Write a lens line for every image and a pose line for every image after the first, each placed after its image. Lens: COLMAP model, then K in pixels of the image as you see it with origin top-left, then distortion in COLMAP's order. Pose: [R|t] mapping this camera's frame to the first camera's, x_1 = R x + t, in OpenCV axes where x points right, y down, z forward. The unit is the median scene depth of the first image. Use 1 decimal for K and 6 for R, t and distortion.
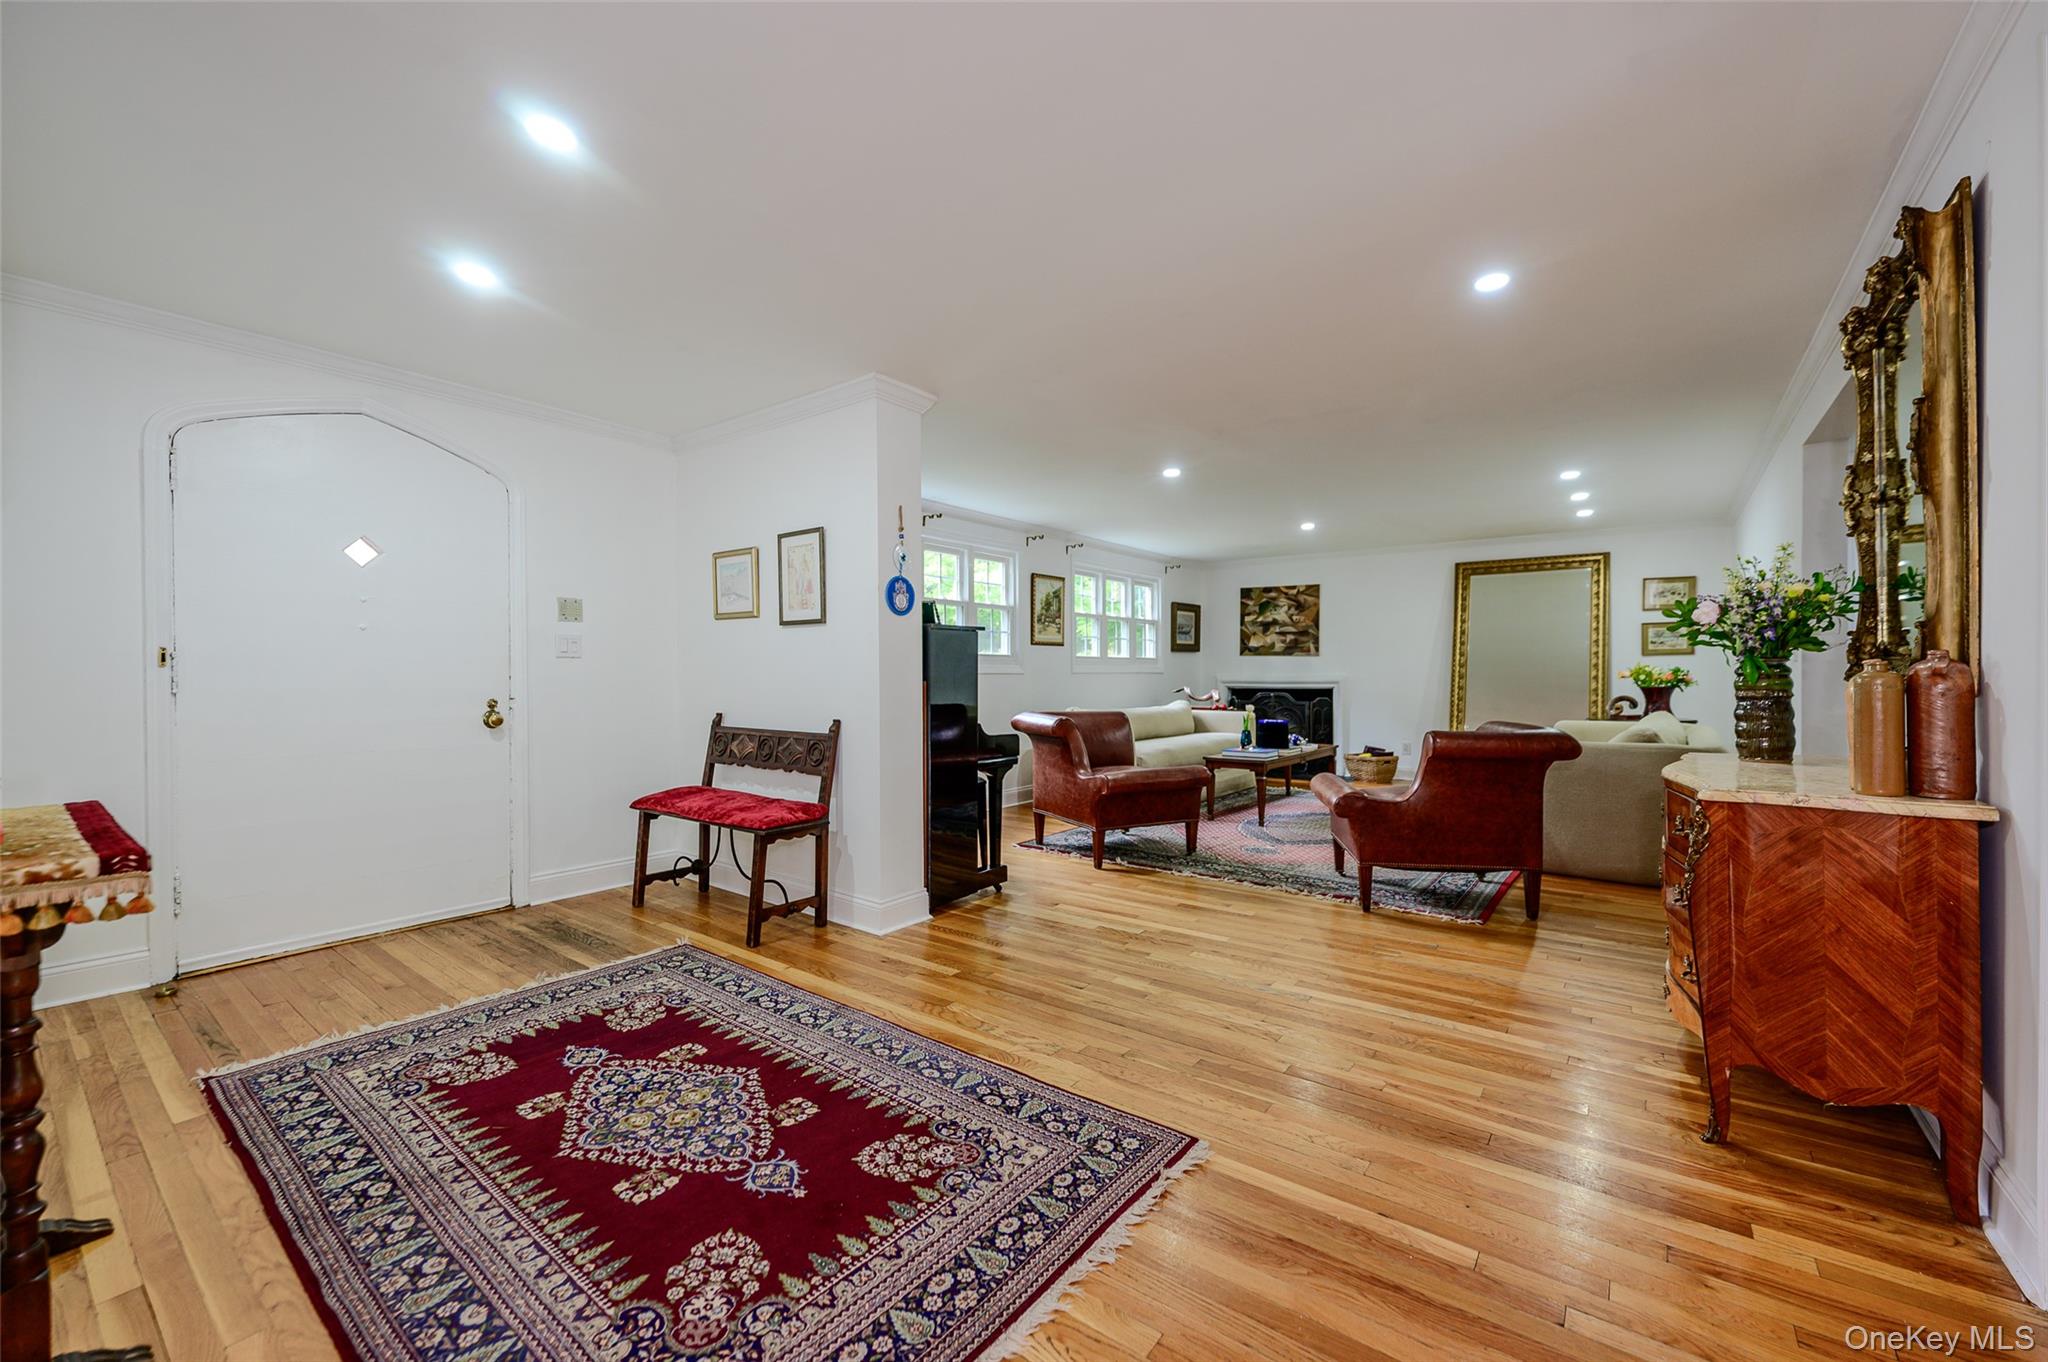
lens RADIAL K [[828.3, 0, 1035.7], [0, 828.3, 671.9], [0, 0, 1]] dist [0.001678, -0.000059]
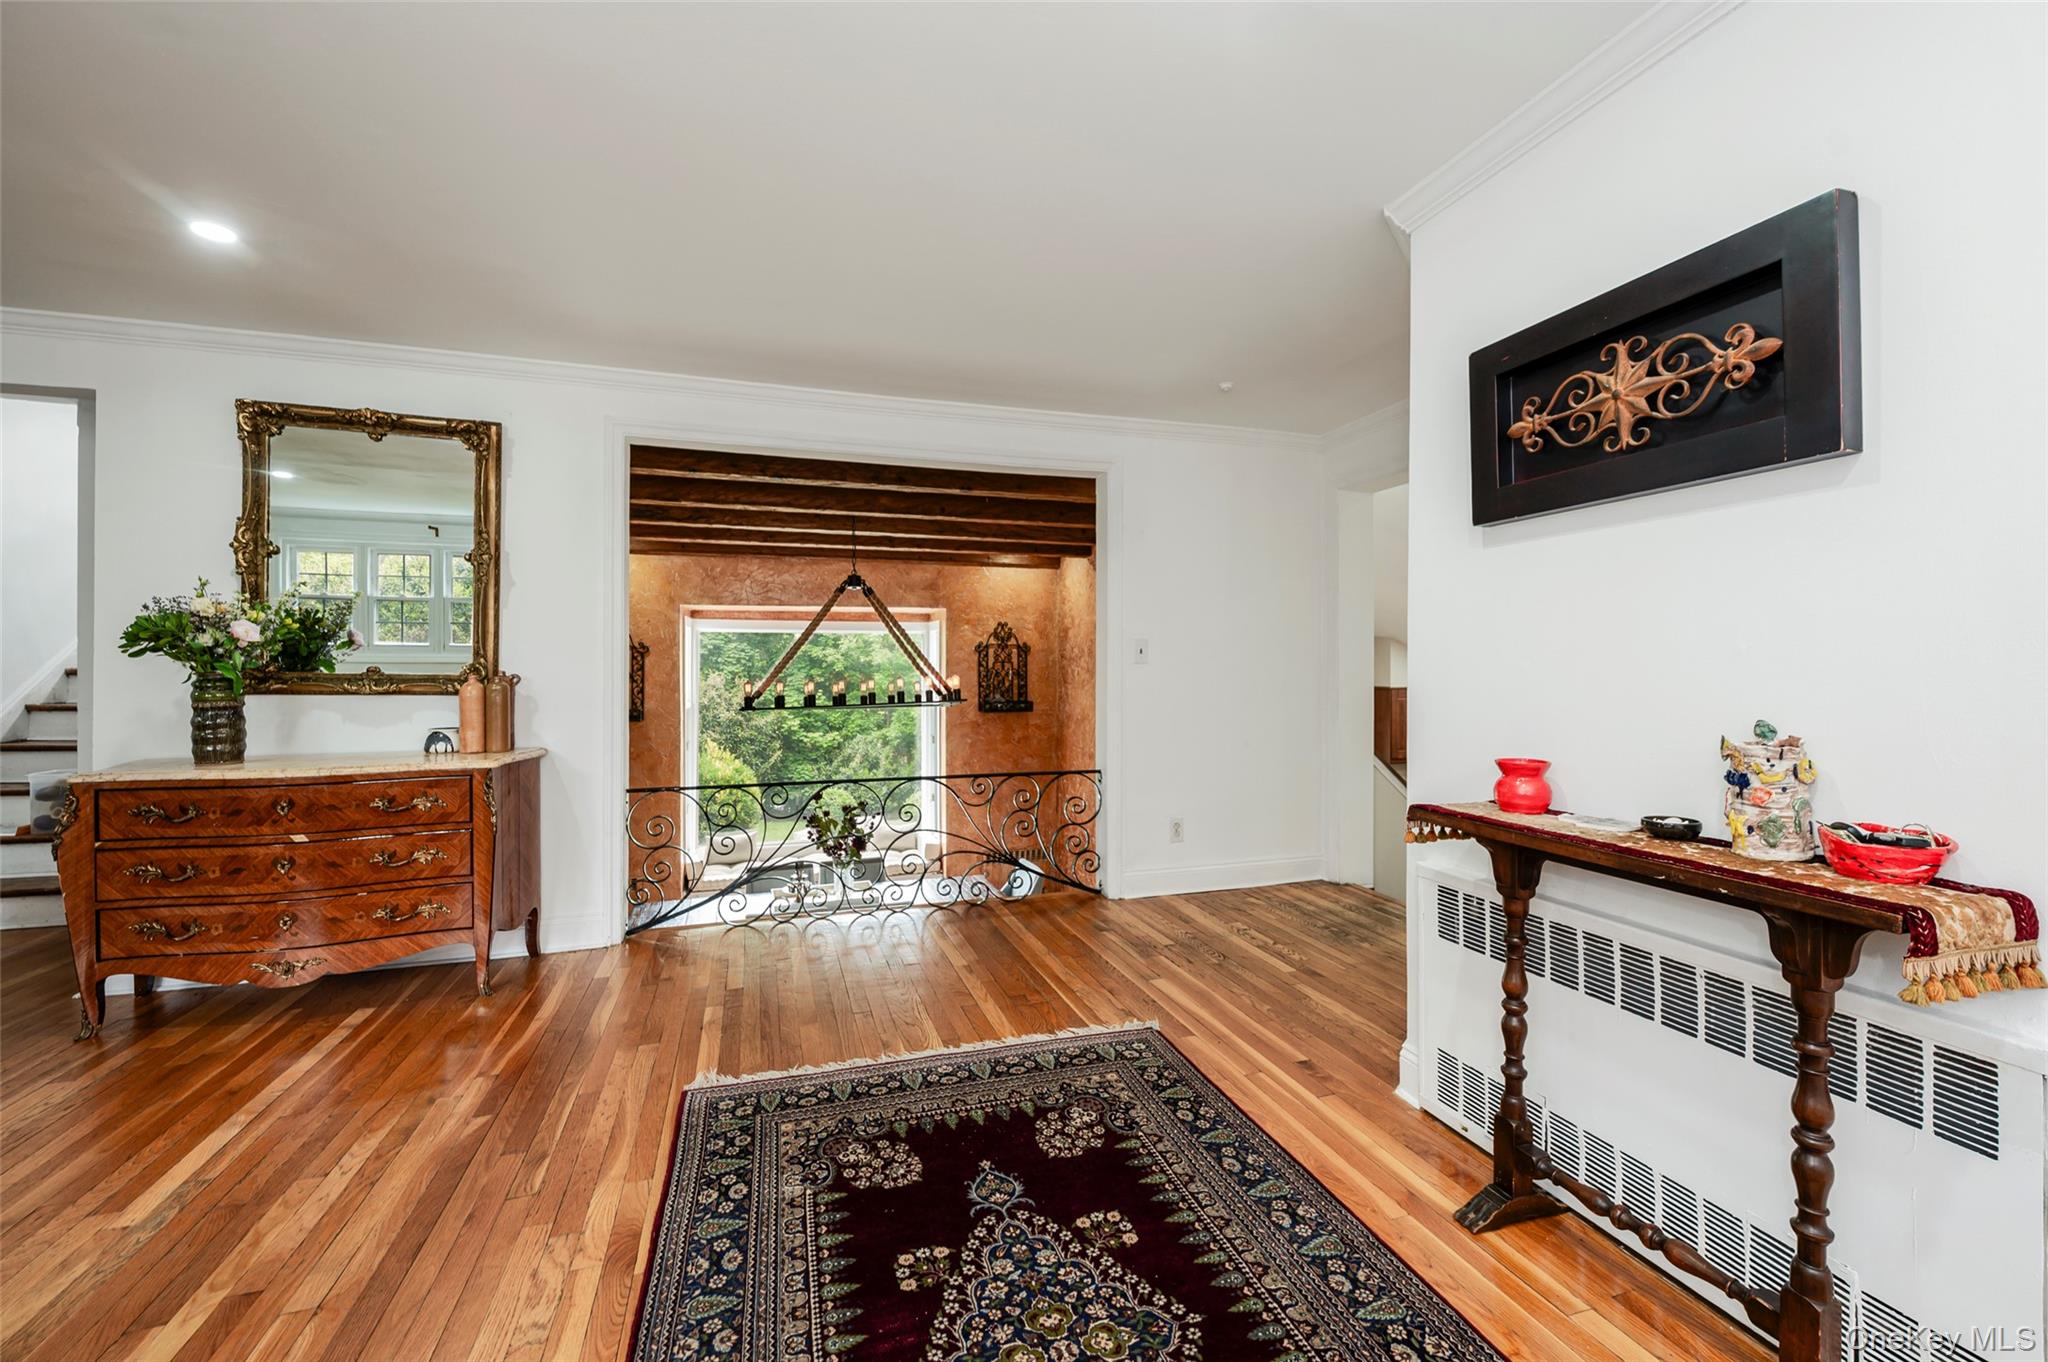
lens RADIAL K [[828.3, 0, 1015.3], [0, 828.3, 672.6], [0, 0, 1]] dist [0.001678, -0.000059]
pose [[-0.809839, 0.002053, 0.586649, -0.849216], [0.000776, 0.999997, -0.002429, -0.016474], [-0.586652, -0.001512, -0.809838, 1.648076]]
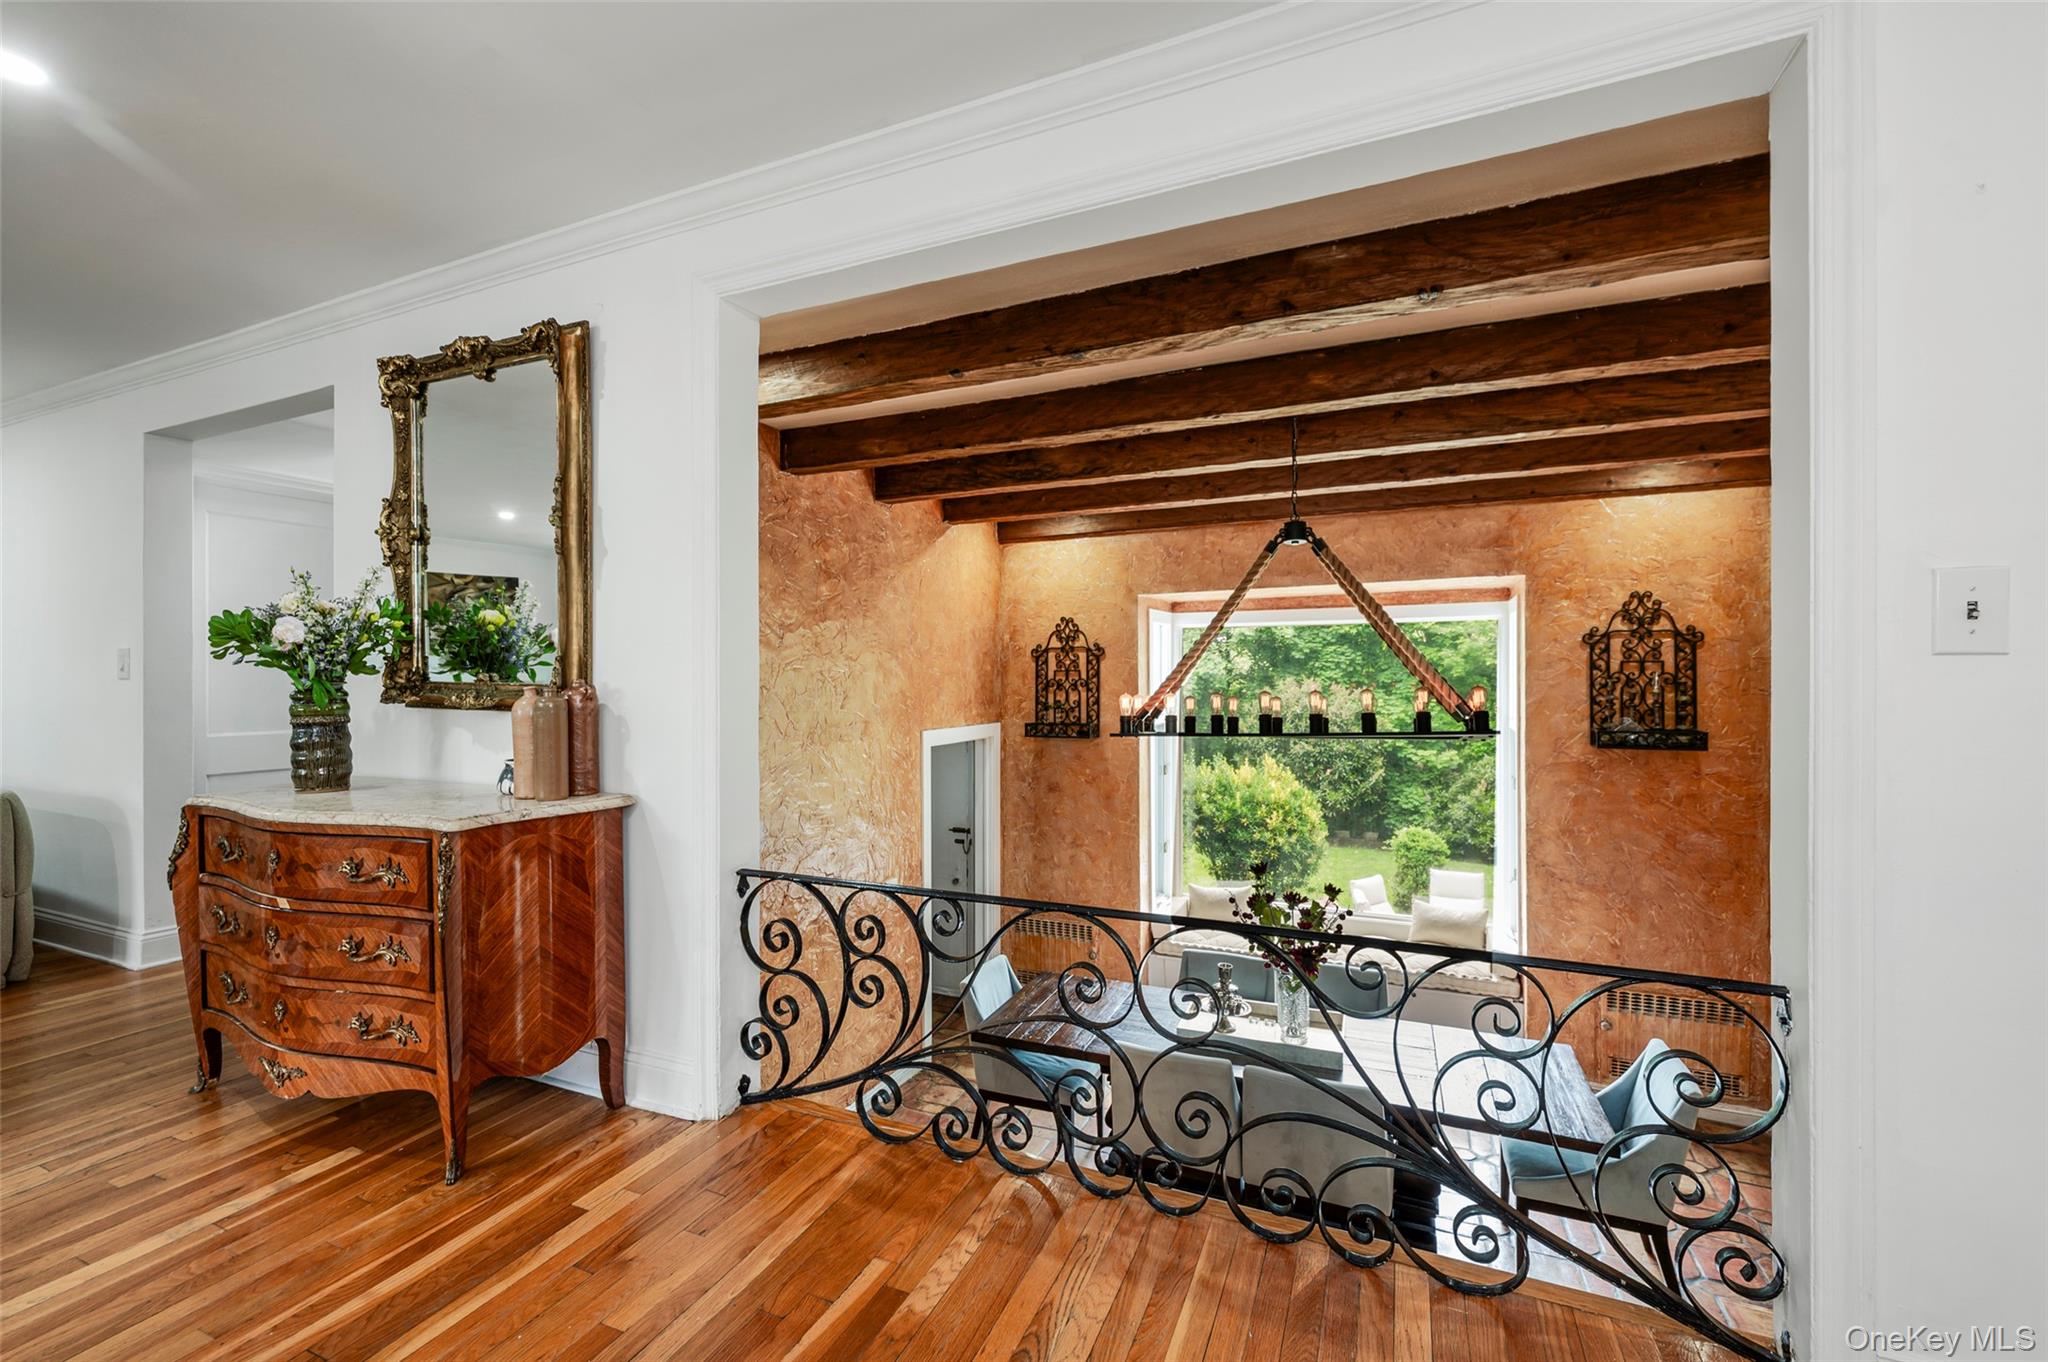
lens RADIAL K [[852.7, 0, 1025.7], [0, 852.7, 679.5], [0, 0, 1]] dist [-0.000560, -0.000490]
pose [[-0.230366, 0.000930, 0.973103, -0.316372], [-0.000804, 0.999999, -0.001146, -0.023467], [-0.973104, -0.001046, -0.230366, 0.570059]]
